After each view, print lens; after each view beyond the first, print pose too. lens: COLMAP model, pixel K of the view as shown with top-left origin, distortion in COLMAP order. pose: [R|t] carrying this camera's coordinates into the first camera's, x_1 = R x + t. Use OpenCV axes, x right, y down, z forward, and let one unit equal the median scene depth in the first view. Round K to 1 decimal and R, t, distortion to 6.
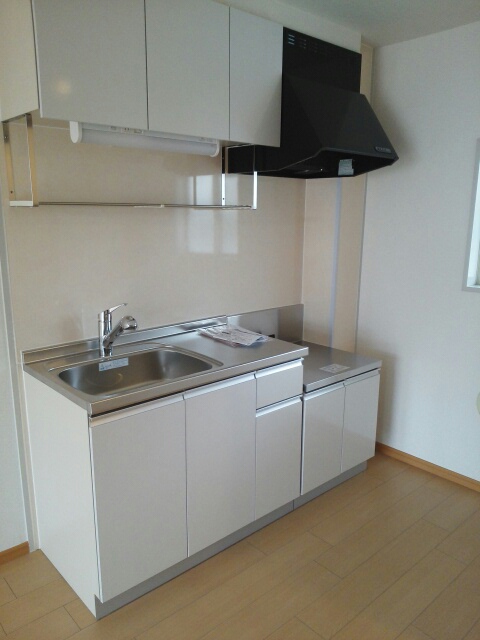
lens RADIAL K [[510.7, 0, 239.9], [0, 510.7, 320.0], [0, 0, 1]] dist [0.008431, -0.010774]
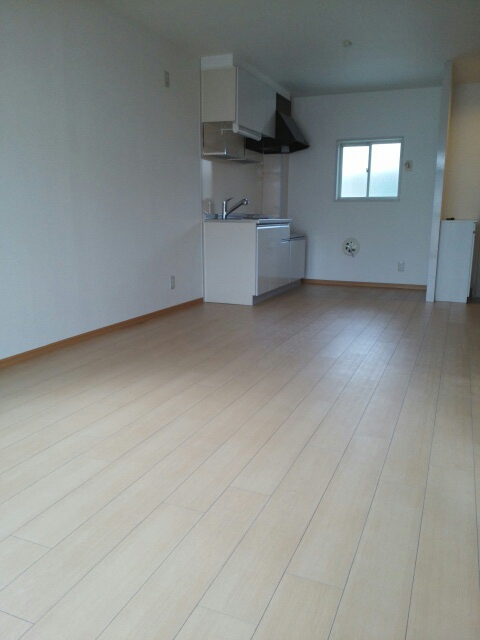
lens RADIAL K [[510.7, 0, 240.2], [0, 510.7, 320.3], [0, 0, 1]] dist [0.008431, -0.010774]
pose [[0.901969, -0.087666, 0.422808, -1.053588], [0.088065, 0.995940, 0.018633, 0.422381], [-0.422725, 0.020428, 0.906028, -1.017457]]
